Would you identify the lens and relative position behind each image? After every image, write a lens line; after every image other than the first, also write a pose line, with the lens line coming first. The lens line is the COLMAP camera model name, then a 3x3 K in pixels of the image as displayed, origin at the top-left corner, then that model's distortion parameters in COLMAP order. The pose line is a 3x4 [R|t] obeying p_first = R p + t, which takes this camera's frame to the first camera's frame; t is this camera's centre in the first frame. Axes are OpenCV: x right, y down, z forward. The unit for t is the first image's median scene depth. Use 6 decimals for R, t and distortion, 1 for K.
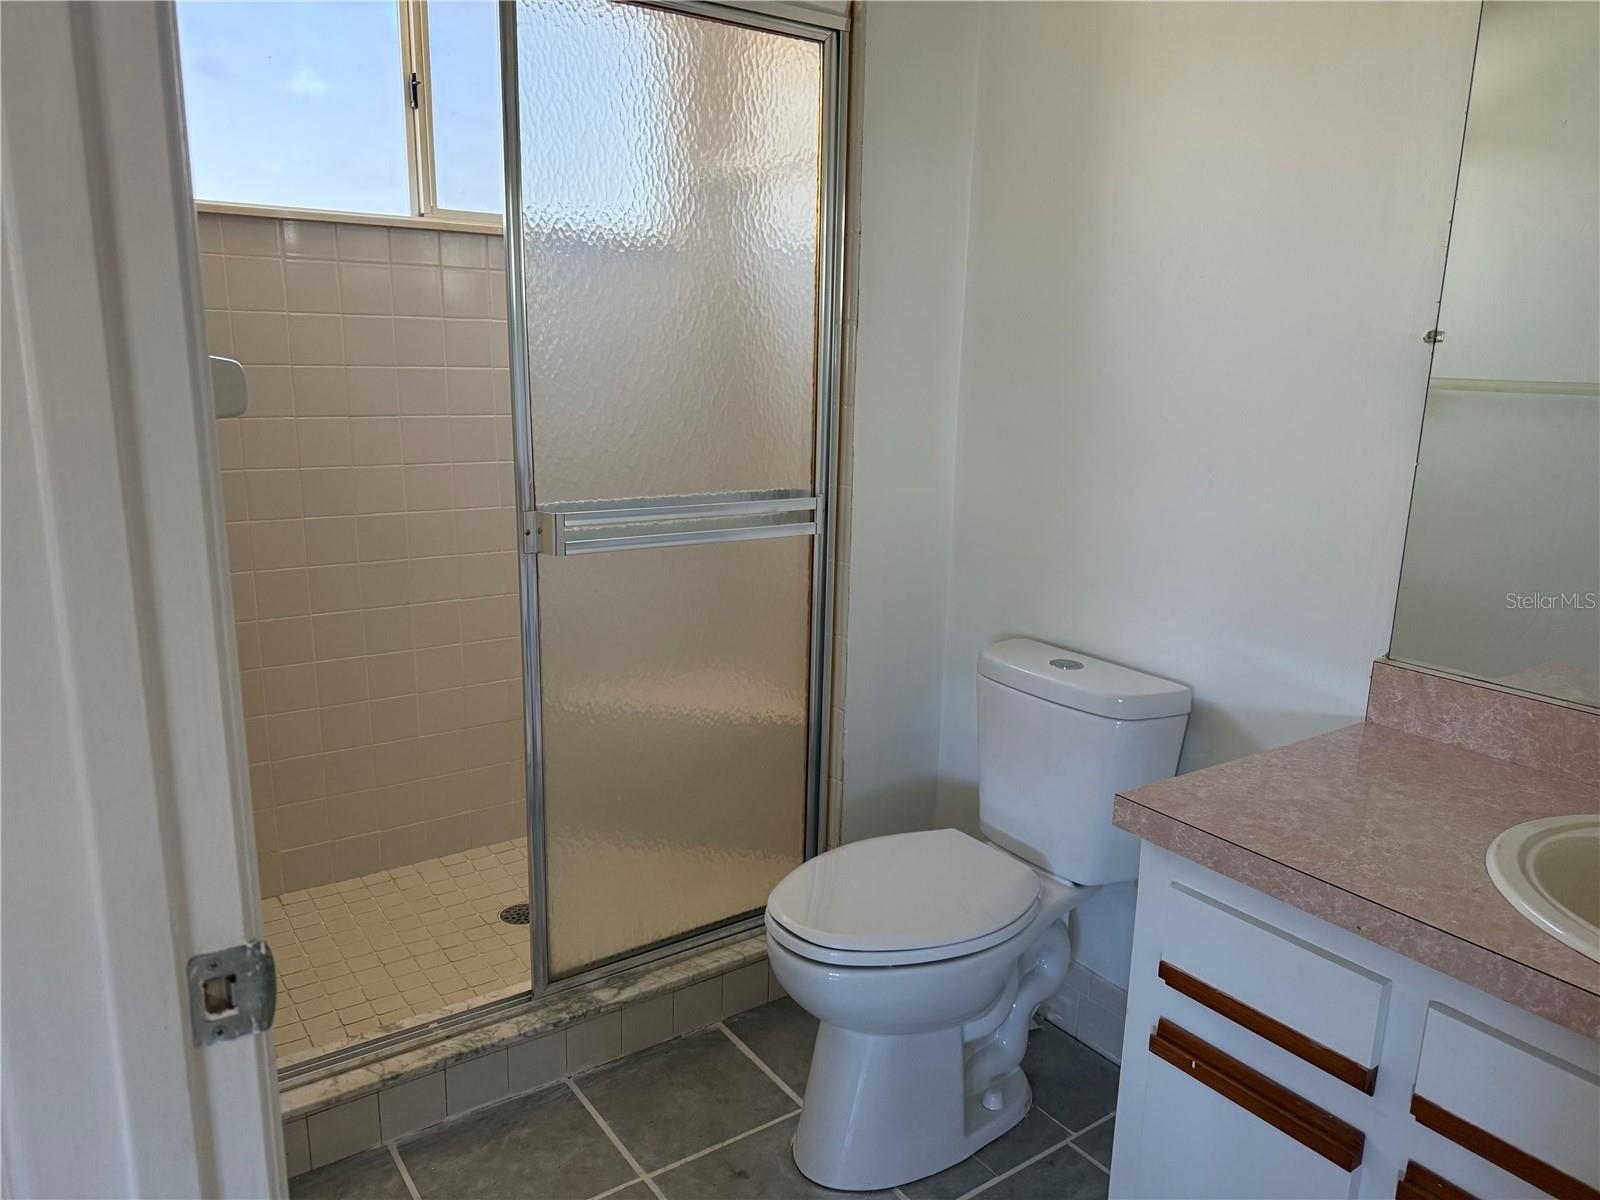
lens RADIAL K [[1124.6, 0, 806.2], [0, 1124.6, 603.8], [0, 0, 1]] dist [0.007136, -0.002999]
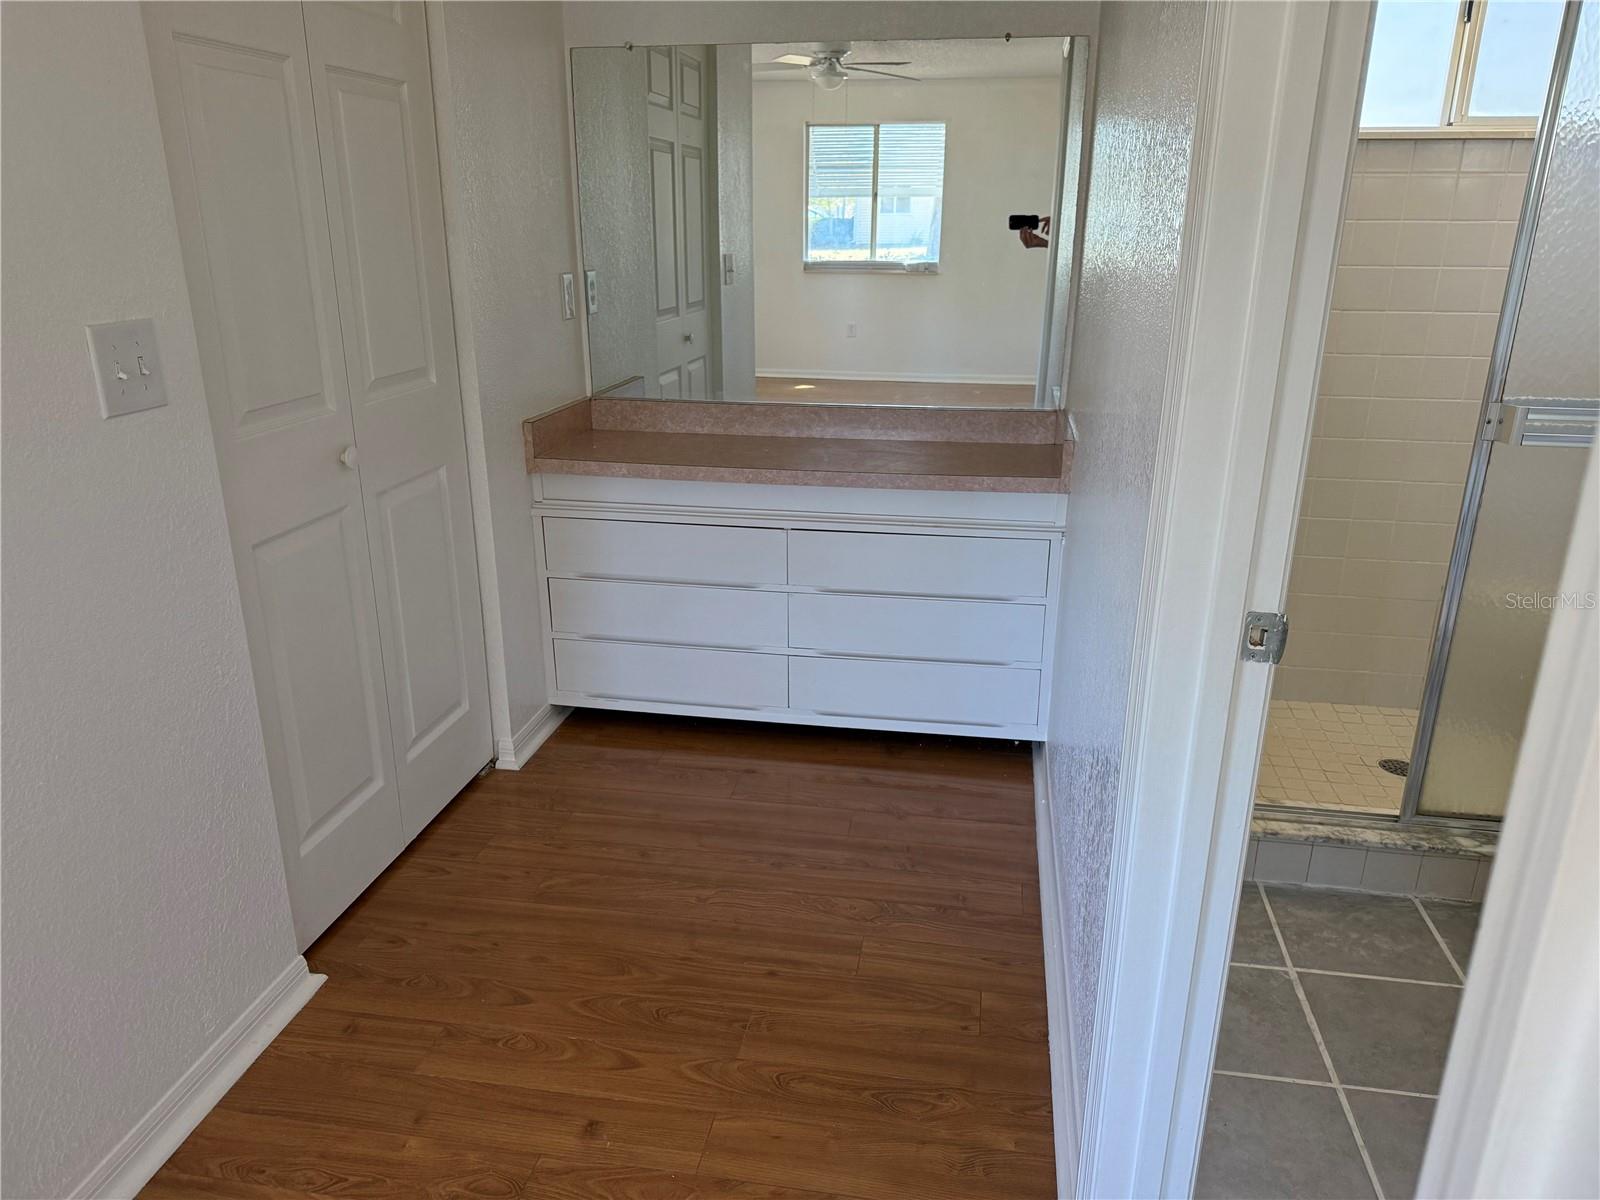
lens RADIAL K [[1124.6, 0, 807.6], [0, 1124.6, 611.7], [0, 0, 1]] dist [0.007136, -0.002999]
pose [[0.707053, 0.215649, -0.673477, 0.068549], [-0.138948, 0.976169, 0.166697, 0.026538], [0.693375, -0.024285, 0.720167, -0.280107]]
